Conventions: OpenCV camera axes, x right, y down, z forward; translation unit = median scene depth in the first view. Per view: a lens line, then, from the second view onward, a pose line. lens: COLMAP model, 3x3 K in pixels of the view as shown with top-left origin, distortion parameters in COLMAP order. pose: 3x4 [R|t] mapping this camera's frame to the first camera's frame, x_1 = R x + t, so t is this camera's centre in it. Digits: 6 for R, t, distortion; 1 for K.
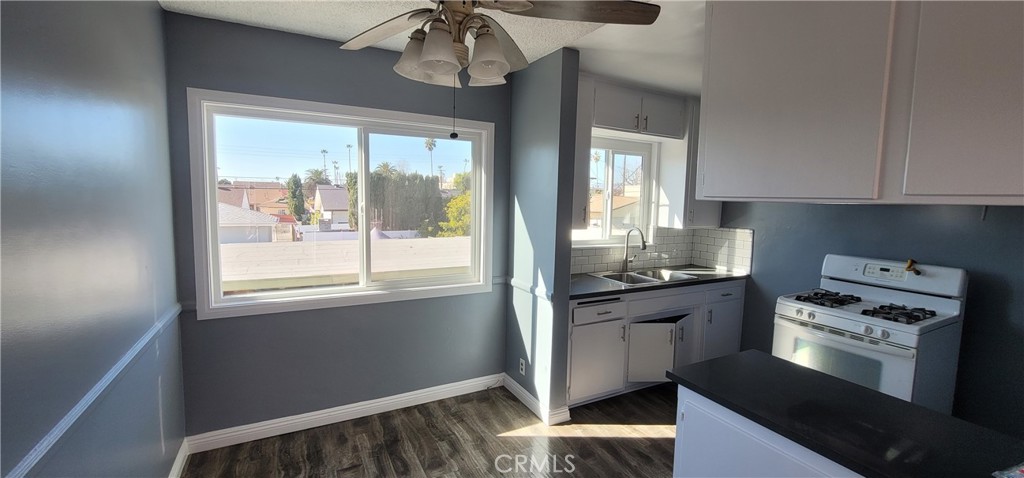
lens RADIAL K [[419.9, 0, 514.4], [0, 419.9, 236.3], [0, 0, 1]] dist [-0.001246, -0.001230]
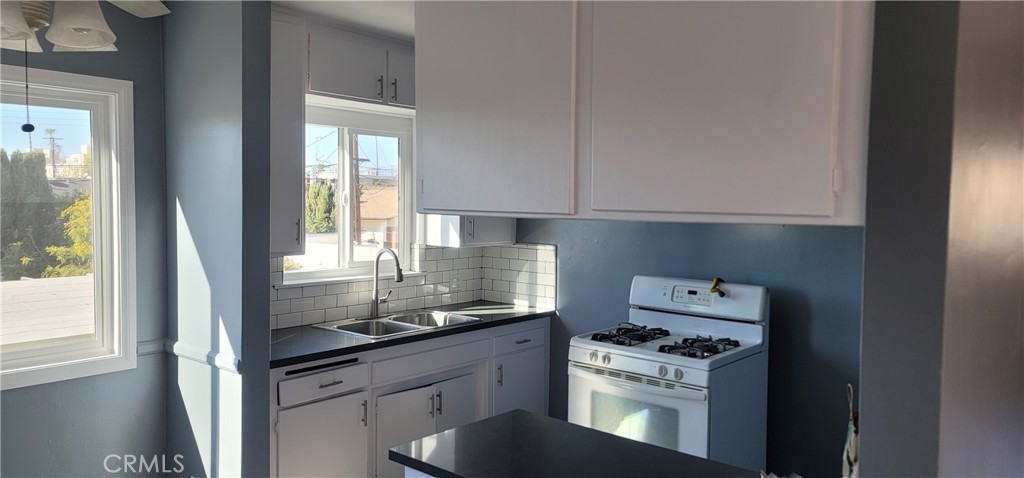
lens RADIAL K [[755.1, 0, 503.6], [0, 755.1, 229.0], [0, 0, 1]] dist [0.058853, -0.011592]
pose [[0.937908, -0.026172, 0.345896, 0.063872], [0.041002, 0.998524, -0.035628, -0.001985], [-0.344453, 0.047598, 0.937596, -0.184965]]
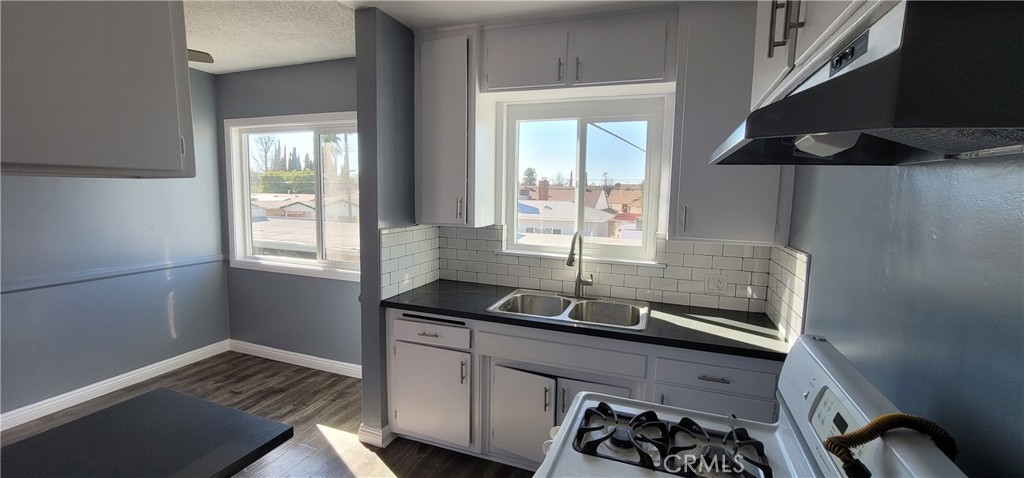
lens RADIAL K [[419.9, 0, 513.9], [0, 419.9, 234.2], [0, 0, 1]] dist [-0.001246, -0.001230]
pose [[0.646553, 0.067605, -0.759867, 0.854545], [-0.072779, 0.996989, 0.026776, -0.032257], [0.759389, 0.037990, 0.649526, 0.589663]]
